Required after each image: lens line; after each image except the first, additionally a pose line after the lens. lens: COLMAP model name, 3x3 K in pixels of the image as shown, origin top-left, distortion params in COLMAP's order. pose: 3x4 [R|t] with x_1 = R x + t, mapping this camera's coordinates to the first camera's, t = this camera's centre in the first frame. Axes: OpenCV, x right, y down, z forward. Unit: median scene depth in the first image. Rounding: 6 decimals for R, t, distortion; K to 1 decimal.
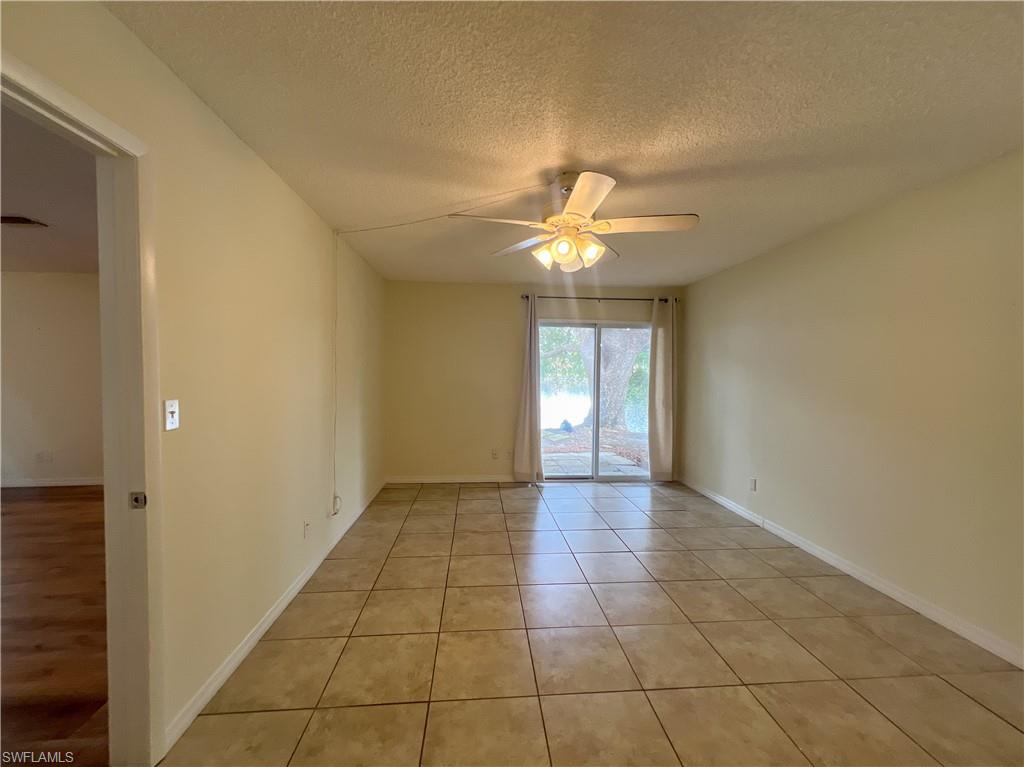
lens RADIAL K [[417.9, 0, 501.0], [0, 417.9, 387.4], [0, 0, 1]] dist [-0.001868, 0.000515]
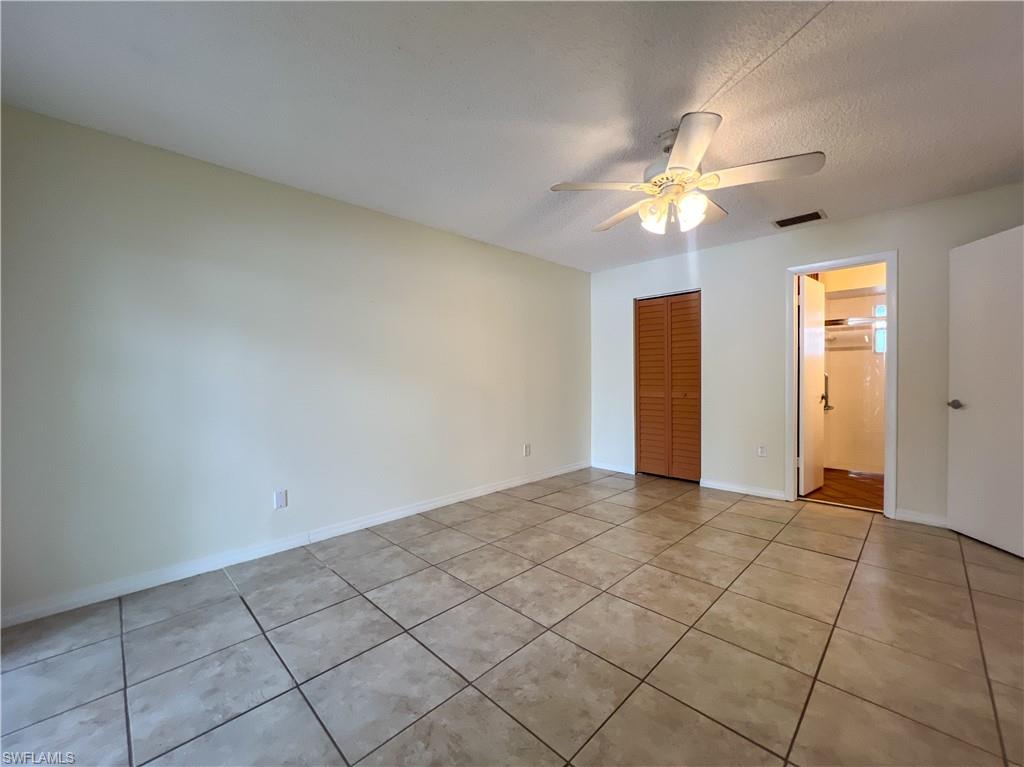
lens RADIAL K [[417.9, 0, 522.6], [0, 417.9, 384.2], [0, 0, 1]] dist [-0.001868, 0.000515]
pose [[-0.682907, -0.015881, 0.730333, -0.244067], [0.031464, 0.998196, 0.051128, 0.019468], [-0.729827, 0.057895, -0.681176, 1.495495]]
